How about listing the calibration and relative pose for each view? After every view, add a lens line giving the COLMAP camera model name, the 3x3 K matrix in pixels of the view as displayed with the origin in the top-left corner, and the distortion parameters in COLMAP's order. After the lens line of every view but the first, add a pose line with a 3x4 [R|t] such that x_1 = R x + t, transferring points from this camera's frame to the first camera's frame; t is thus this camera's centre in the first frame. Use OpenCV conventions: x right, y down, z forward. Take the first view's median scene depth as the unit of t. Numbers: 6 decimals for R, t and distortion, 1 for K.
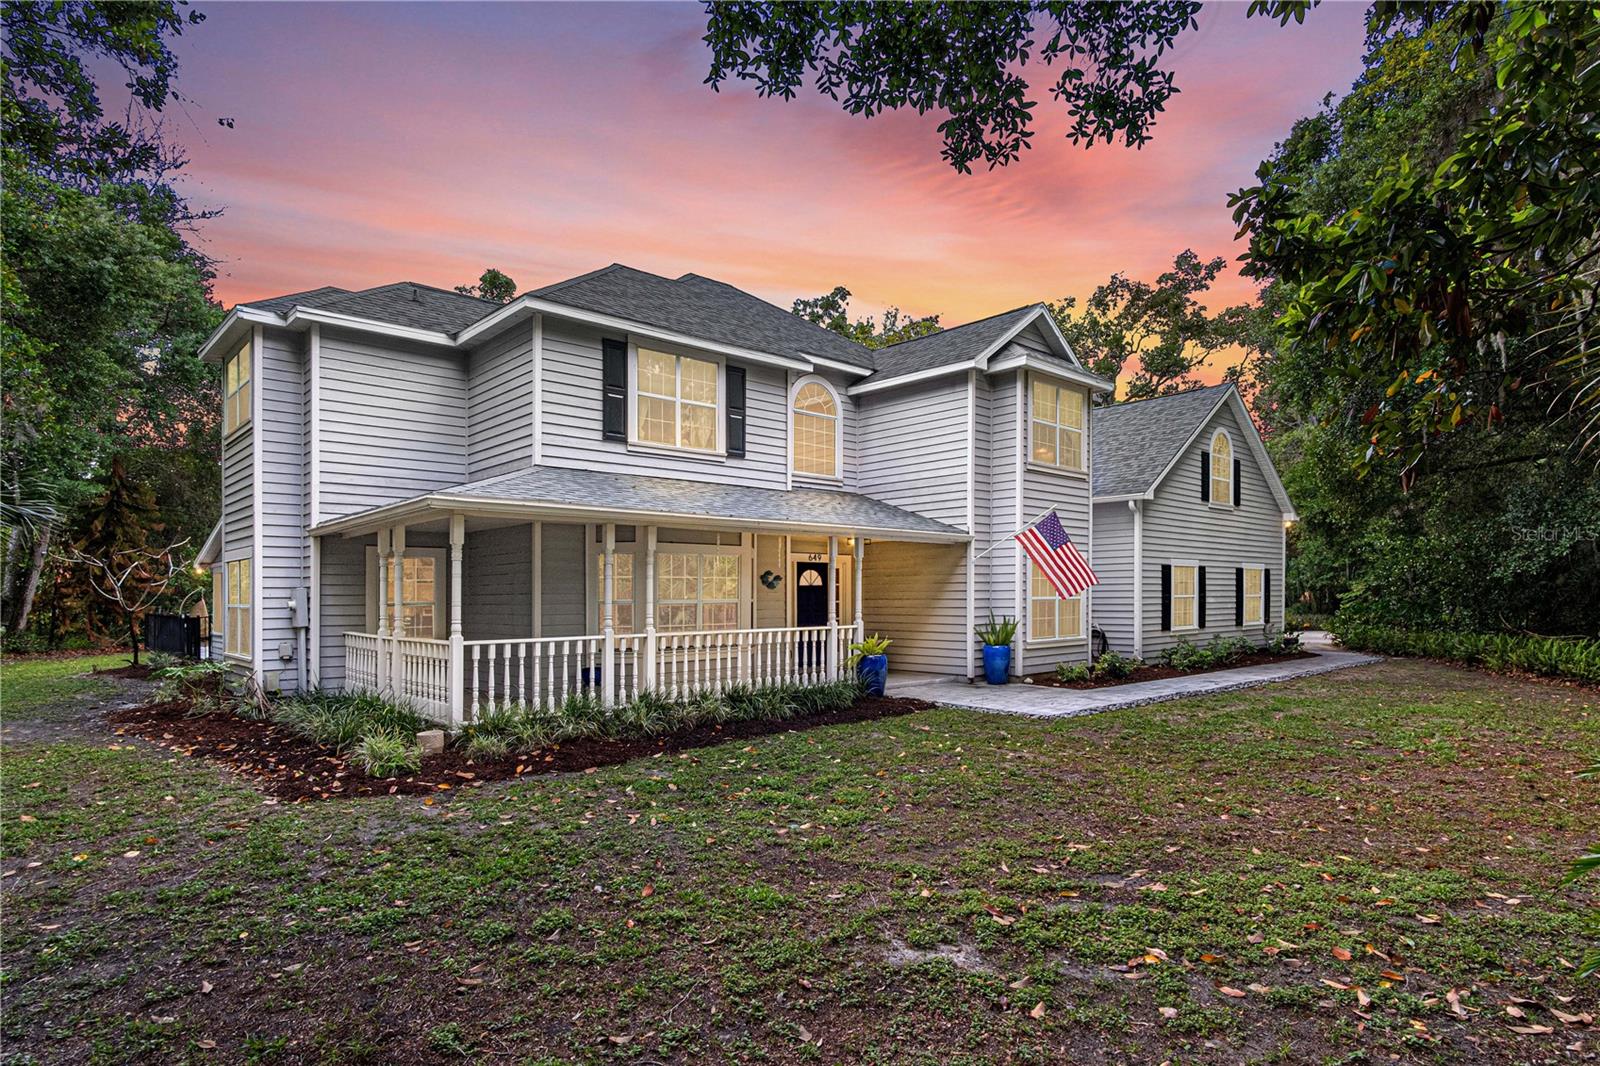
lens RADIAL K [[840.6, 0, 799.9], [0, 840.6, 527.3], [0, 0, 1]] dist [0.002472, -0.000145]
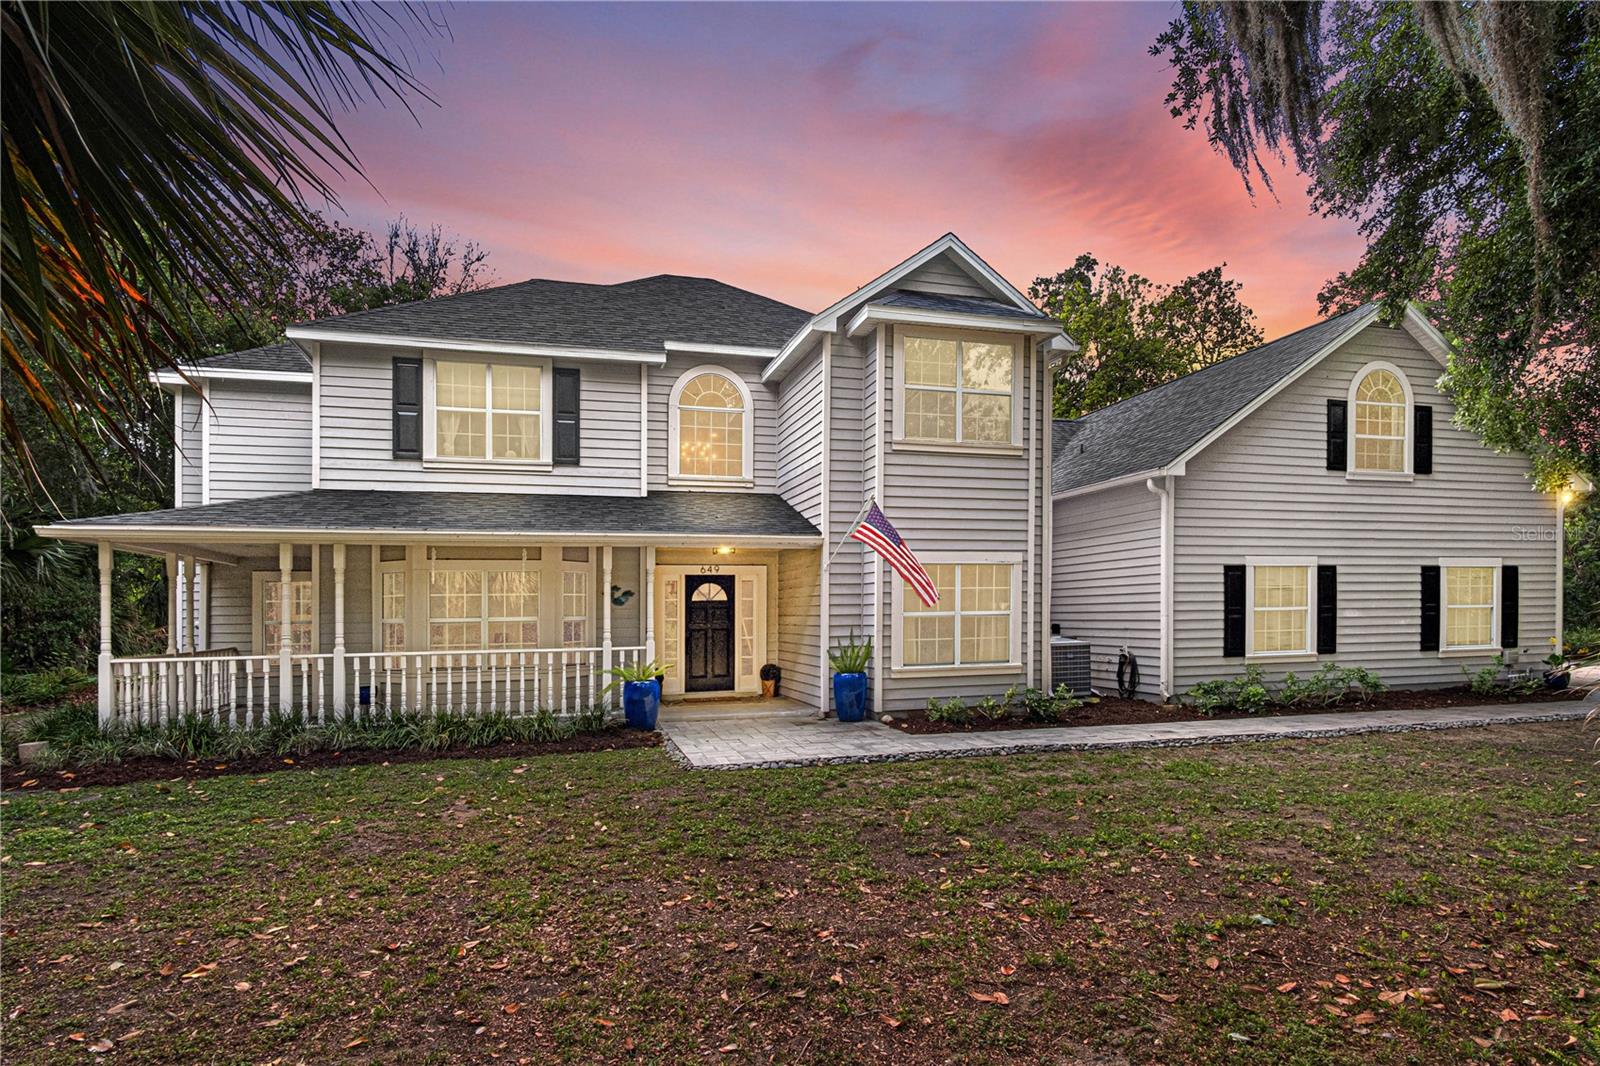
lens RADIAL K [[854.2, 0, 804.5], [0, 854.2, 547.7], [0, 0, 1]] dist [-0.004087, -0.000980]
pose [[0.903266, -0.039195, -0.427287, 0.545205], [0.042638, 0.999089, -0.001513, 0.020348], [0.426957, -0.016852, 0.904115, 0.246456]]
